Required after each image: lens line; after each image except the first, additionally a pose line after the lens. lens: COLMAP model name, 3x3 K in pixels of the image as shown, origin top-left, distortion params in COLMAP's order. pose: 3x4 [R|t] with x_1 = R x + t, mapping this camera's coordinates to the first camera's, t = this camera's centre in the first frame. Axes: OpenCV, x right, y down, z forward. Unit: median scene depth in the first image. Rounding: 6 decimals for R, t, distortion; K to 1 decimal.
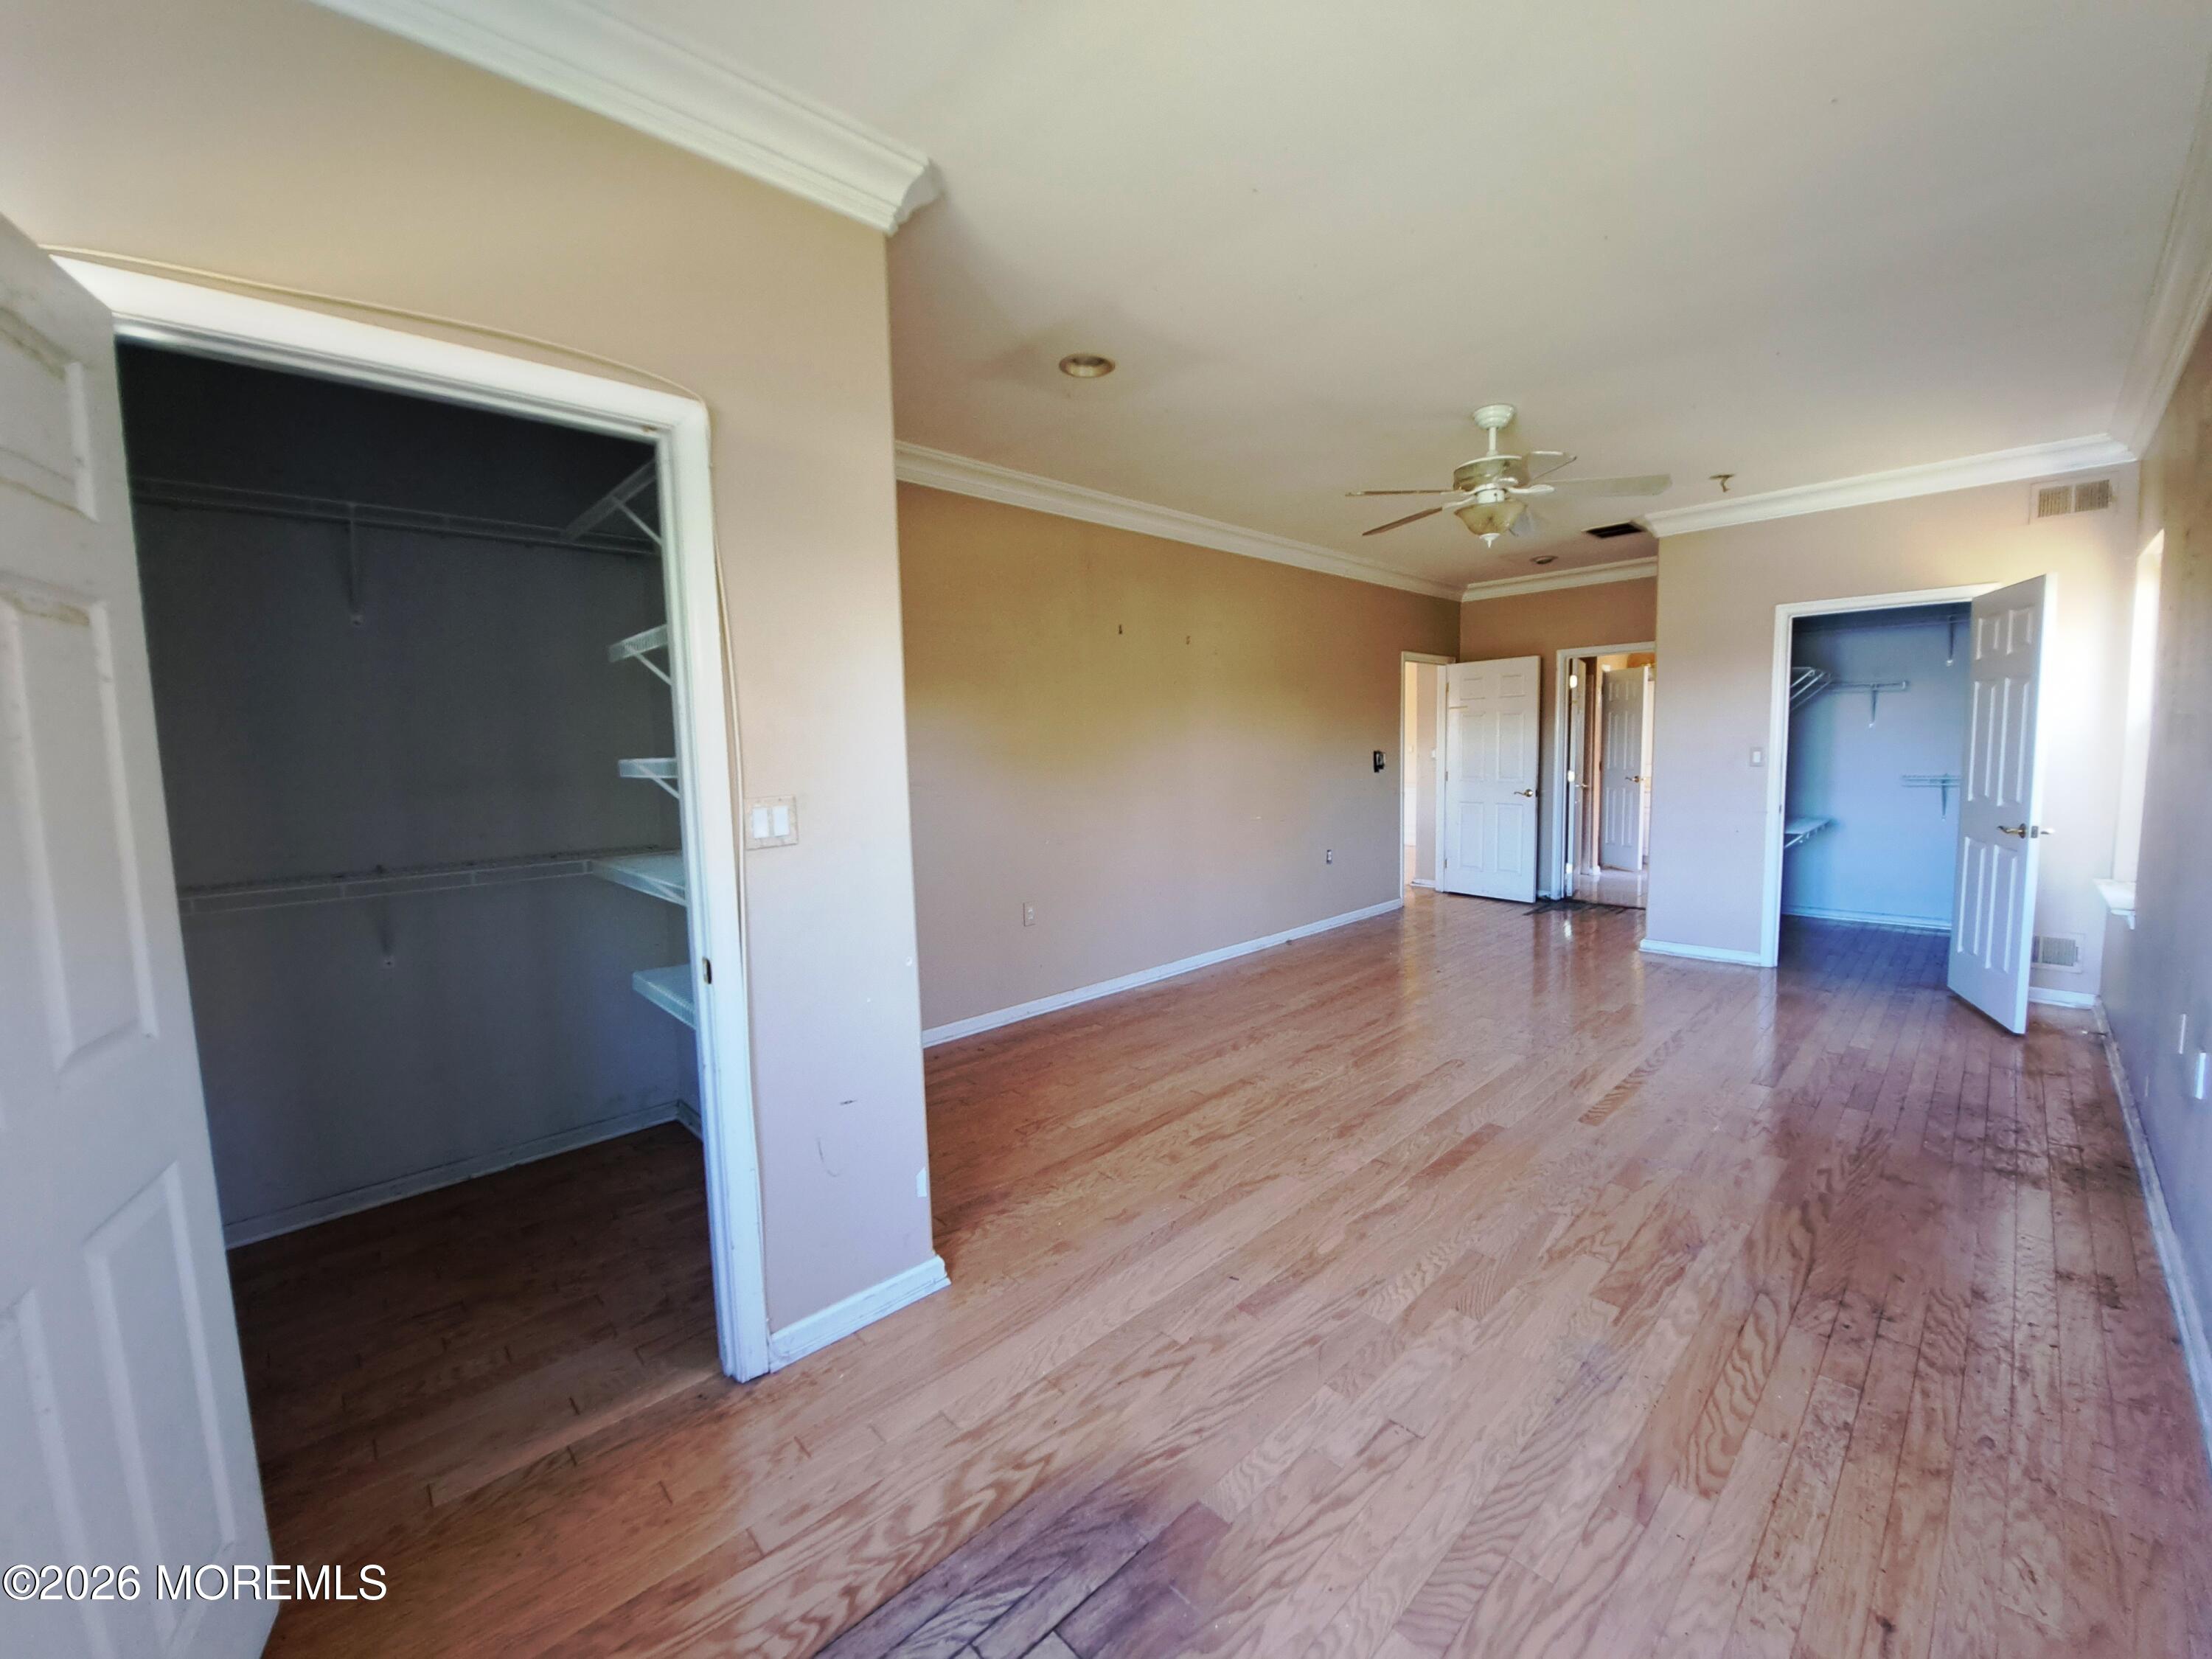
lens RADIAL K [[880.6, 0, 1099.3], [0, 880.6, 819.2], [0, 0, 1]] dist [-0.007909, -0.004887]
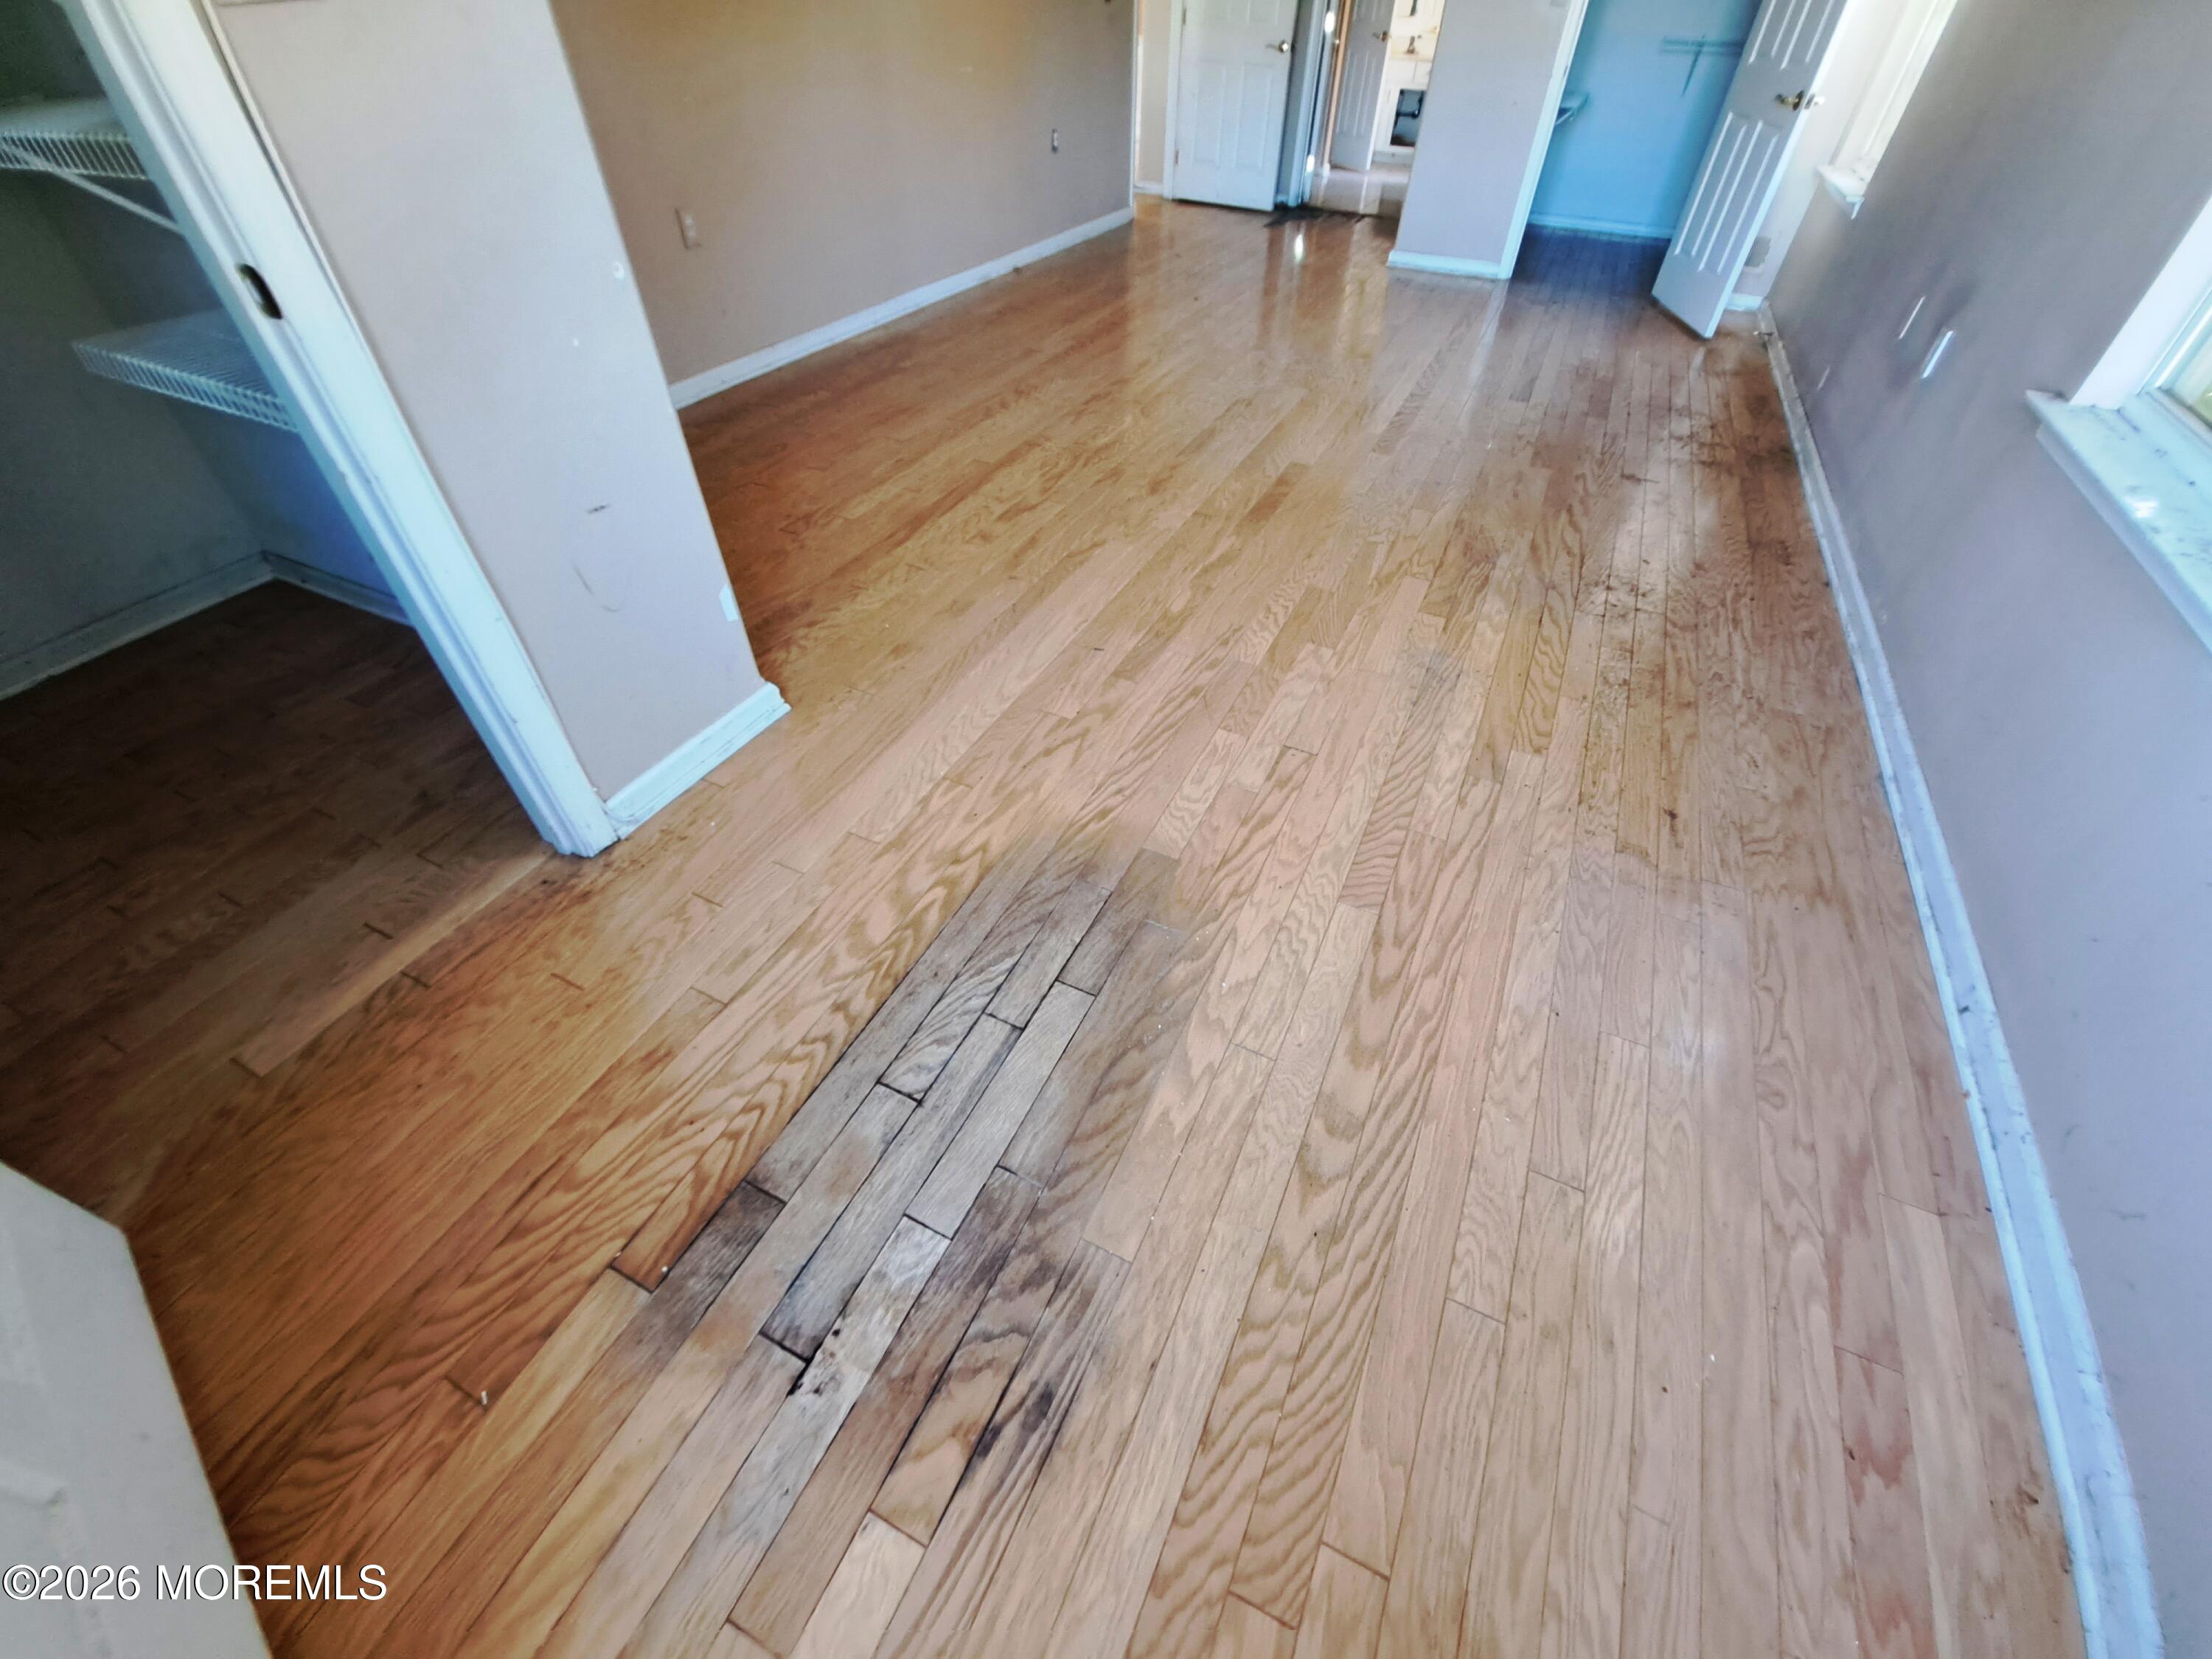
lens RADIAL K [[880.6, 0, 1097.3], [0, 880.6, 835.1], [0, 0, 1]] dist [-0.007909, -0.004887]
pose [[0.931567, -0.222000, 0.287922, -0.183098], [-0.011045, 0.774285, 0.632741, 0.084565], [-0.363402, -0.592621, 0.718846, 0.218822]]
